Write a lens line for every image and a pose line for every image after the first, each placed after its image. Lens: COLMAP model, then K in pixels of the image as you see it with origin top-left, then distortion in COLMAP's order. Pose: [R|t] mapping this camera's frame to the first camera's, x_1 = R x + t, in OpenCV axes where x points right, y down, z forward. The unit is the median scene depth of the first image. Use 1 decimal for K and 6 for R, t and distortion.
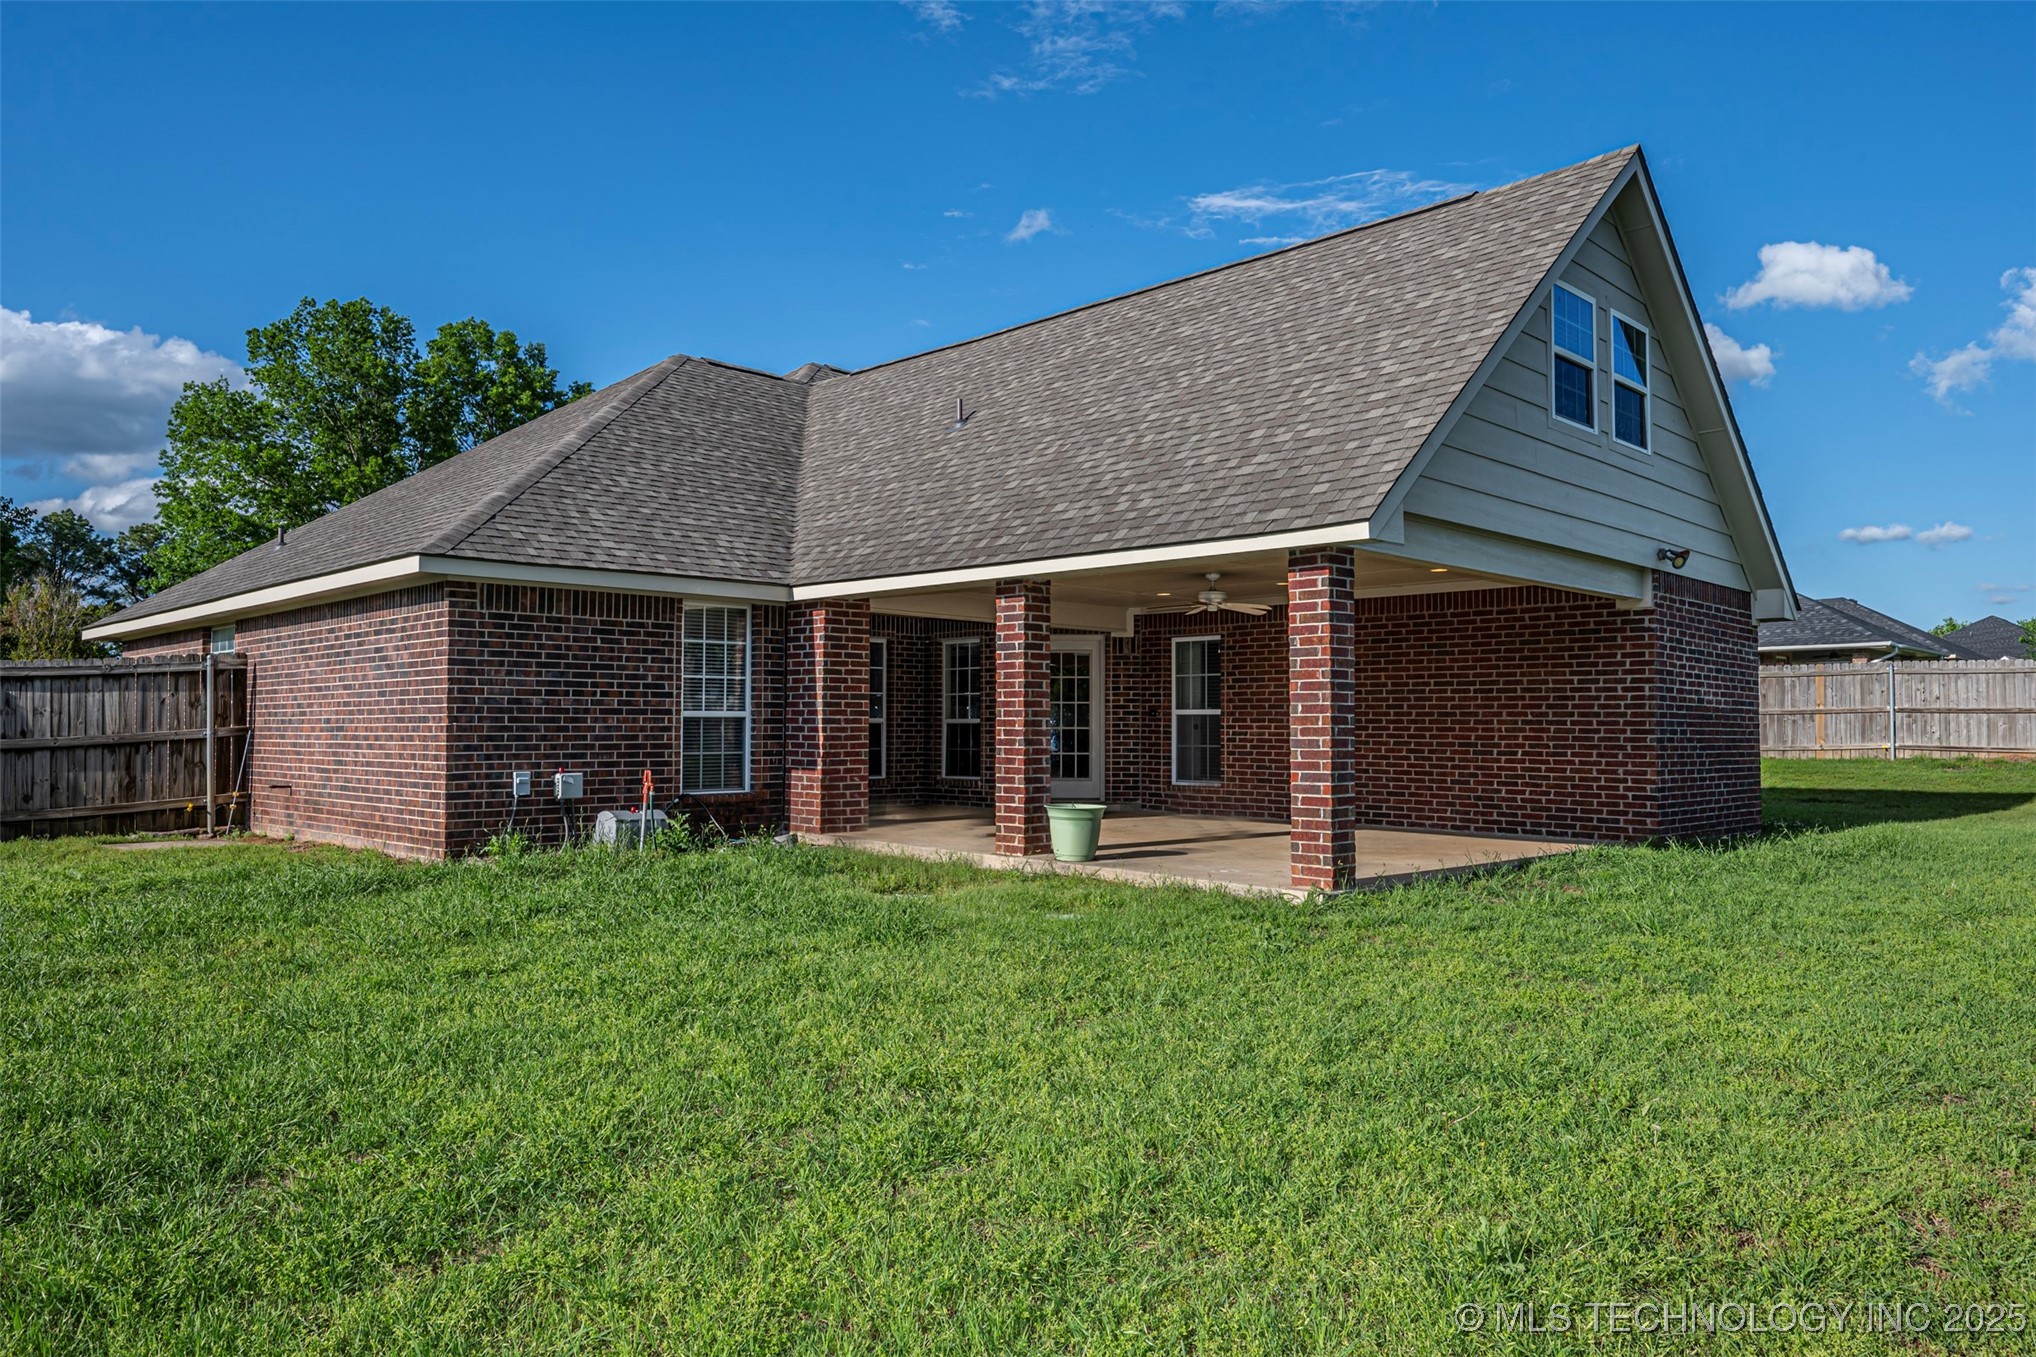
lens RADIAL K [[1357.2, 0, 1017.9], [0, 1357.2, 648.2], [0, 0, 1]] dist [-0.005497, -0.002631]
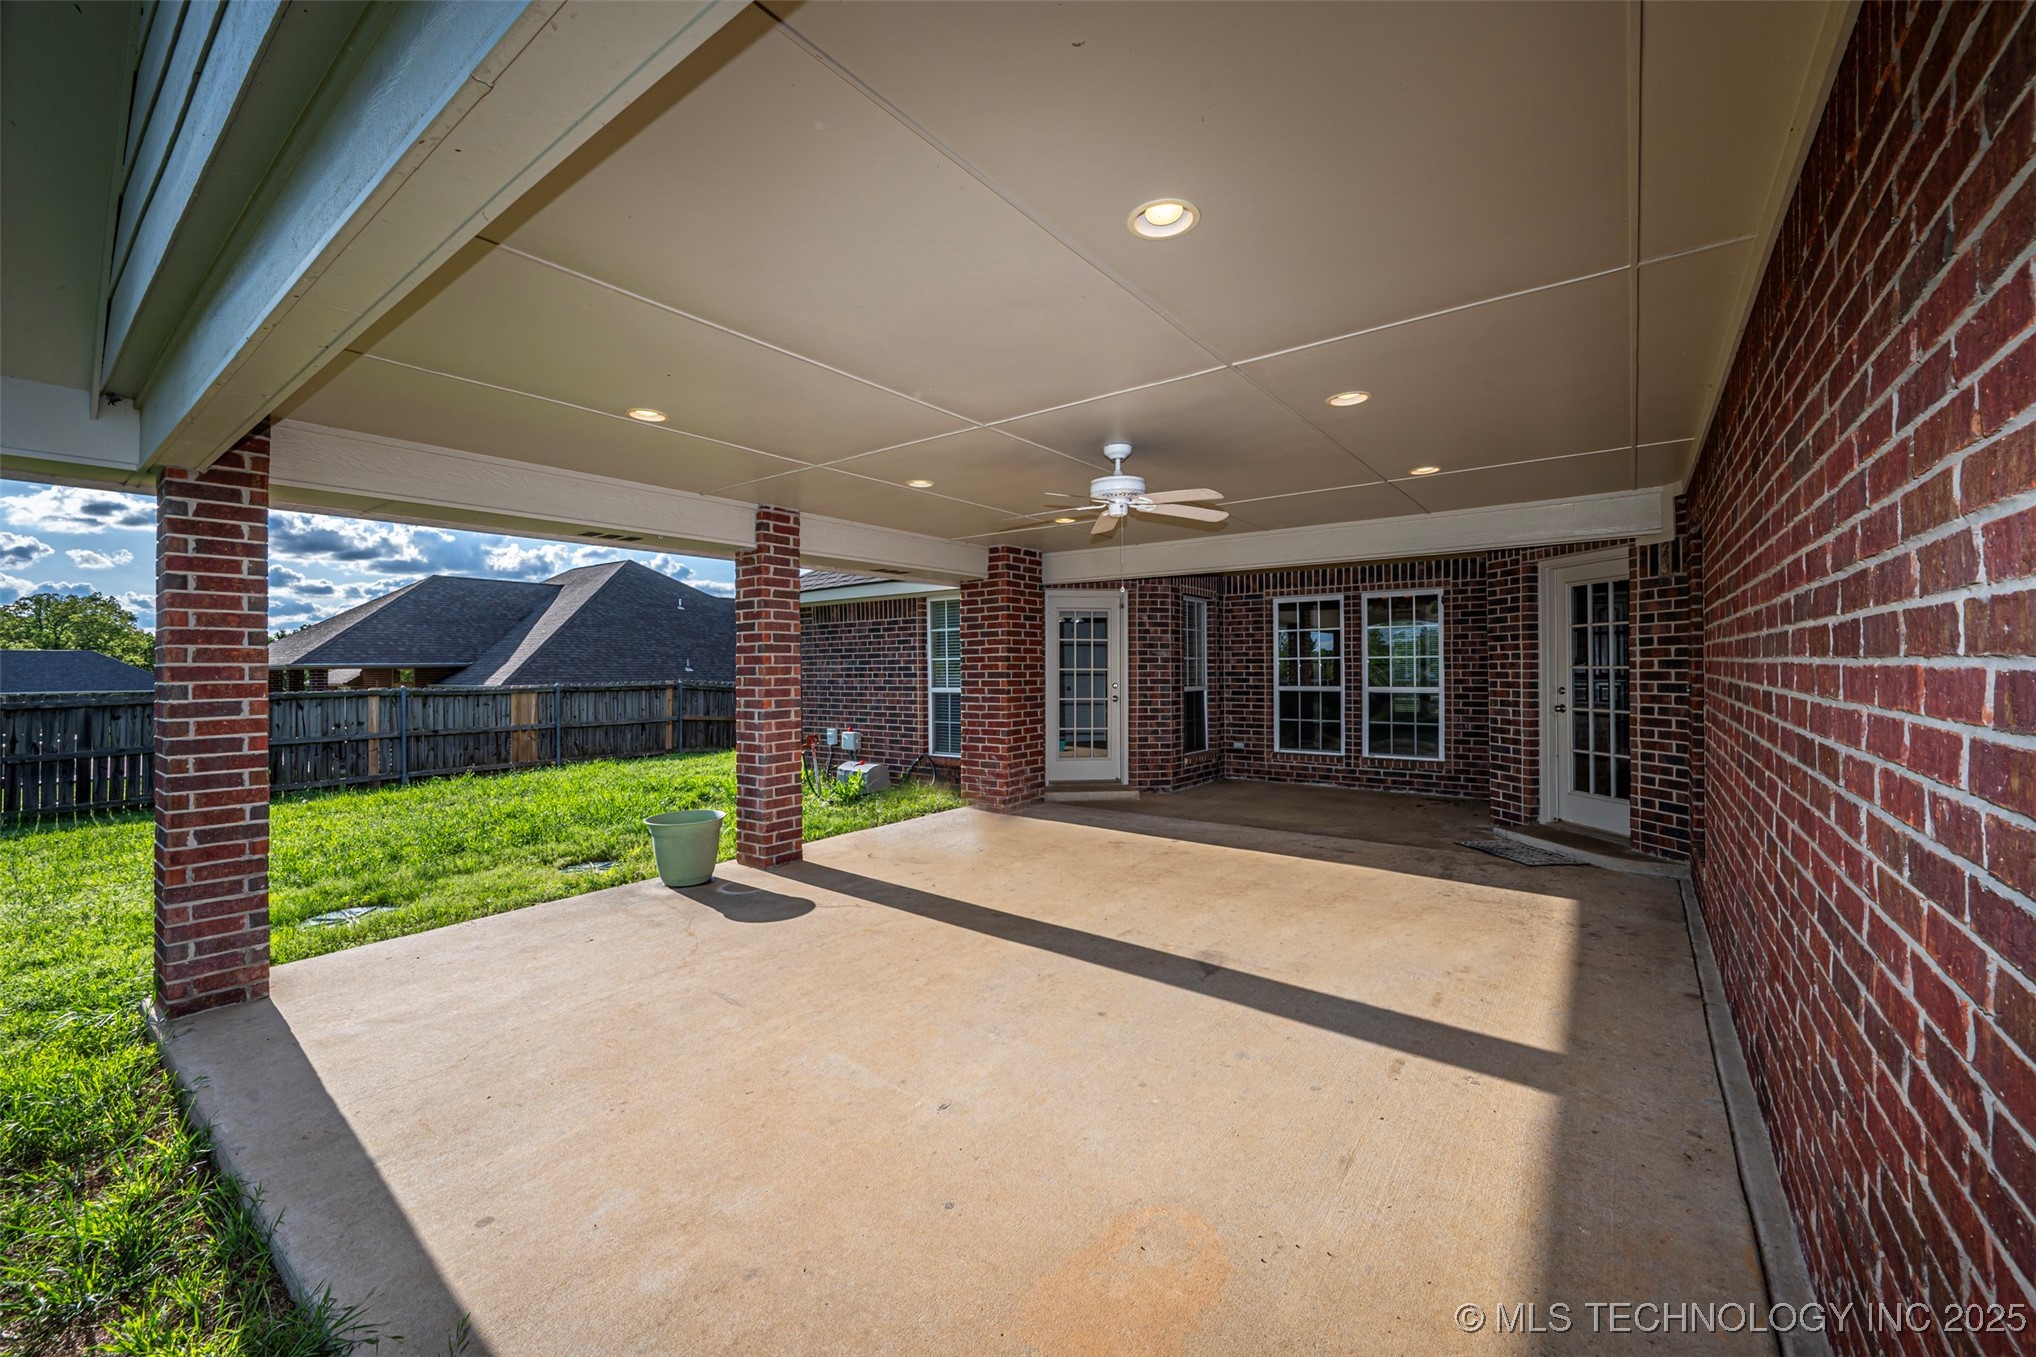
lens RADIAL K [[798.4, 0, 1018.0], [0, 798.4, 678.5], [0, 0, 1]] dist [-0.001656, -0.000021]
pose [[0.130307, 0.006587, -0.991452, 0.463245], [0.065486, 0.997737, 0.015235, 0.030498], [0.989309, -0.066912, 0.129581, 0.941521]]
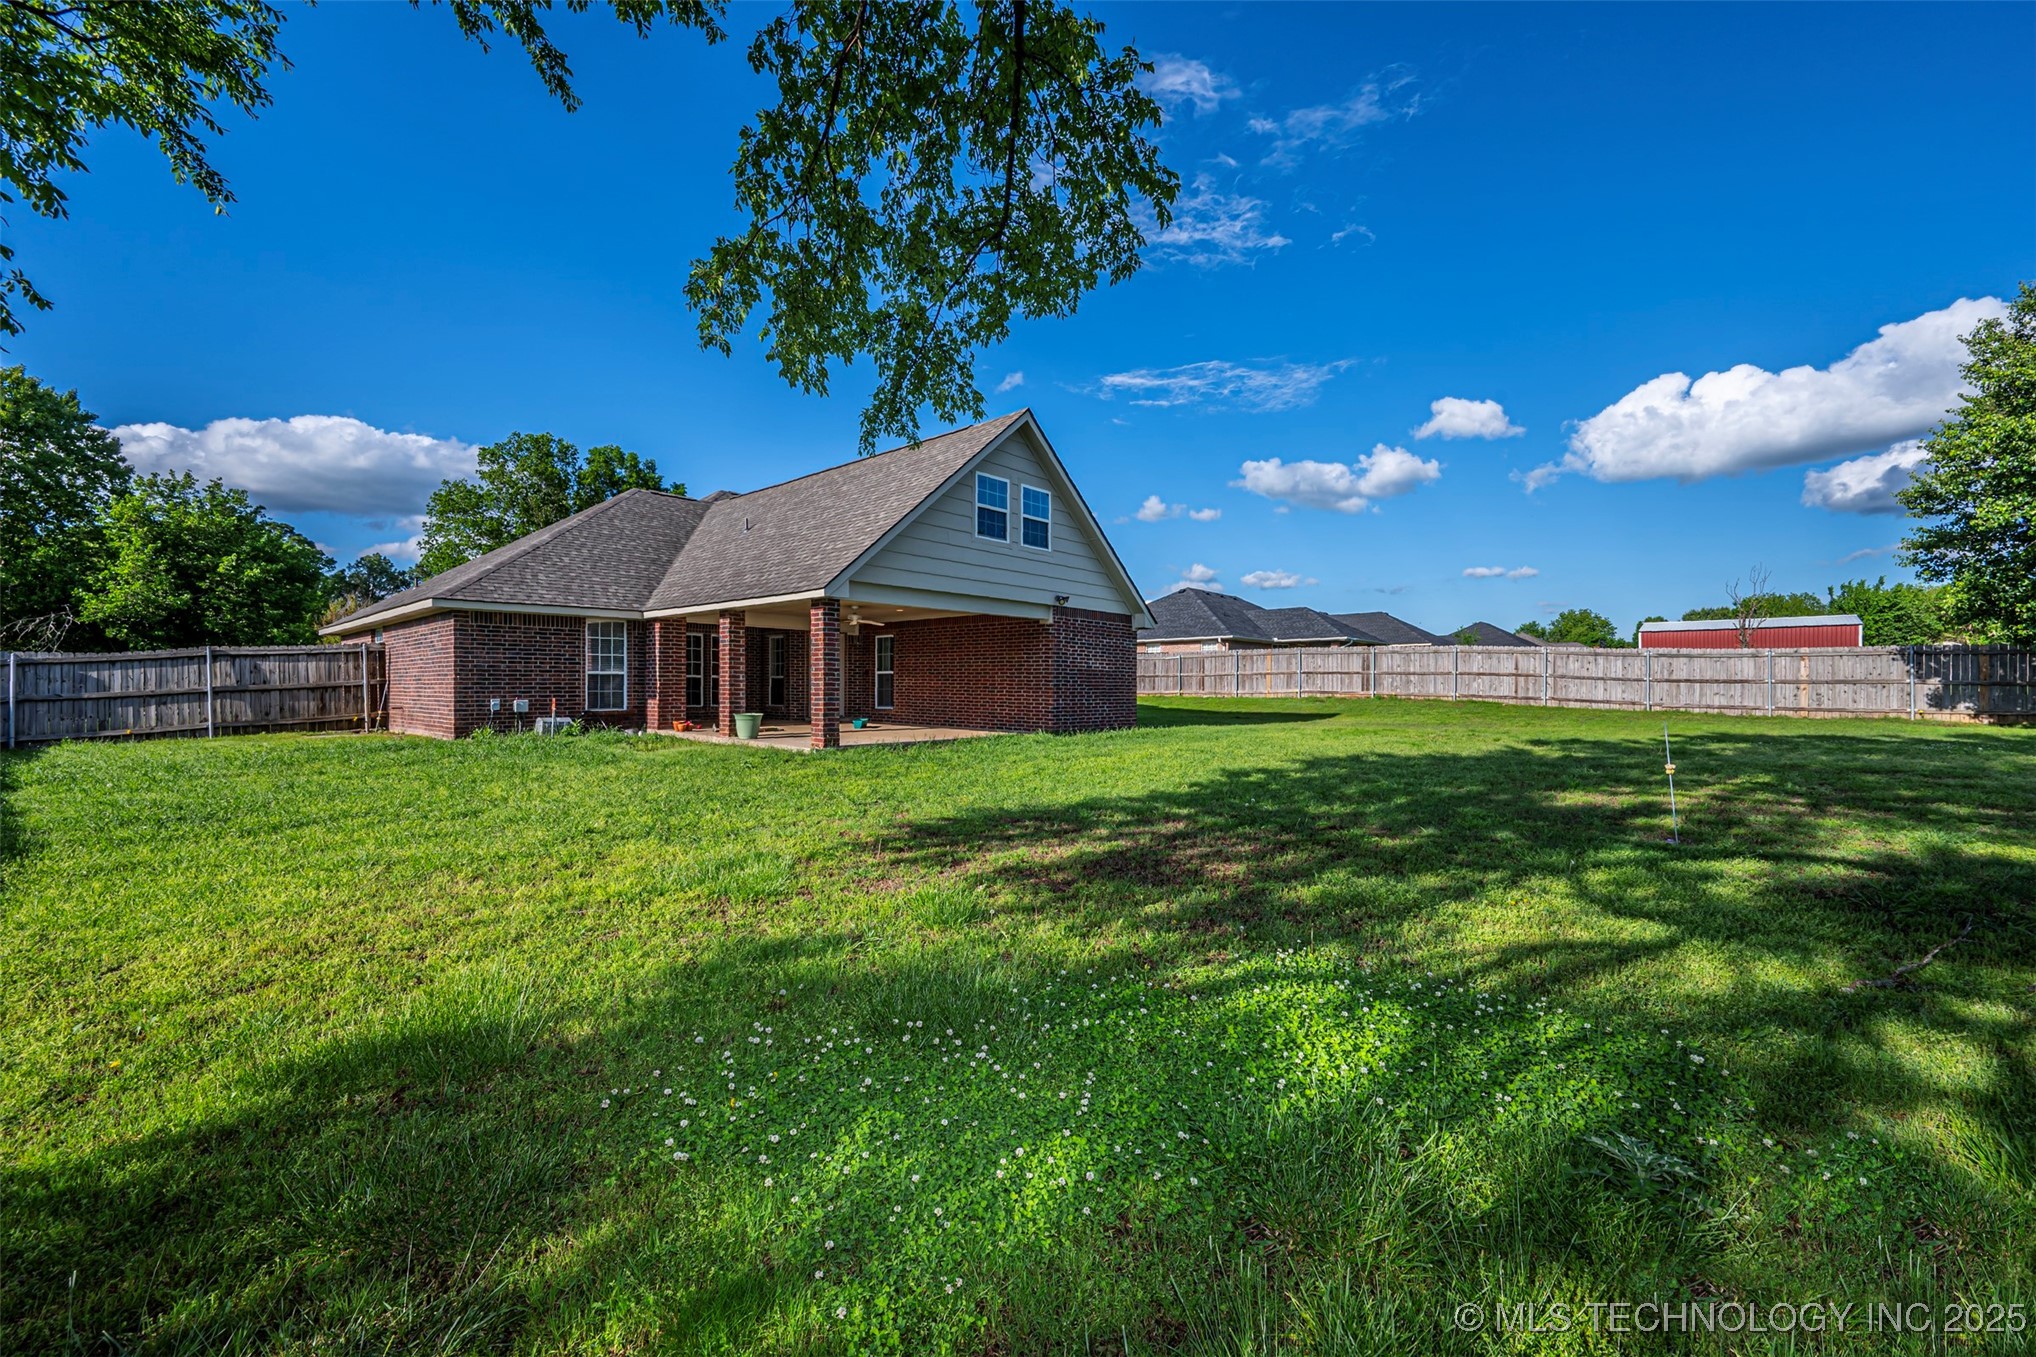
lens RADIAL K [[798.4, 0, 1018.0], [0, 798.4, 678.5], [0, 0, 1]] dist [-0.001656, -0.000021]
pose [[0.998789, 0.000159, 0.049205, 0.341337], [-0.002700, 0.998666, 0.051573, -0.007590], [-0.049132, -0.051644, 0.997456, -0.253998]]
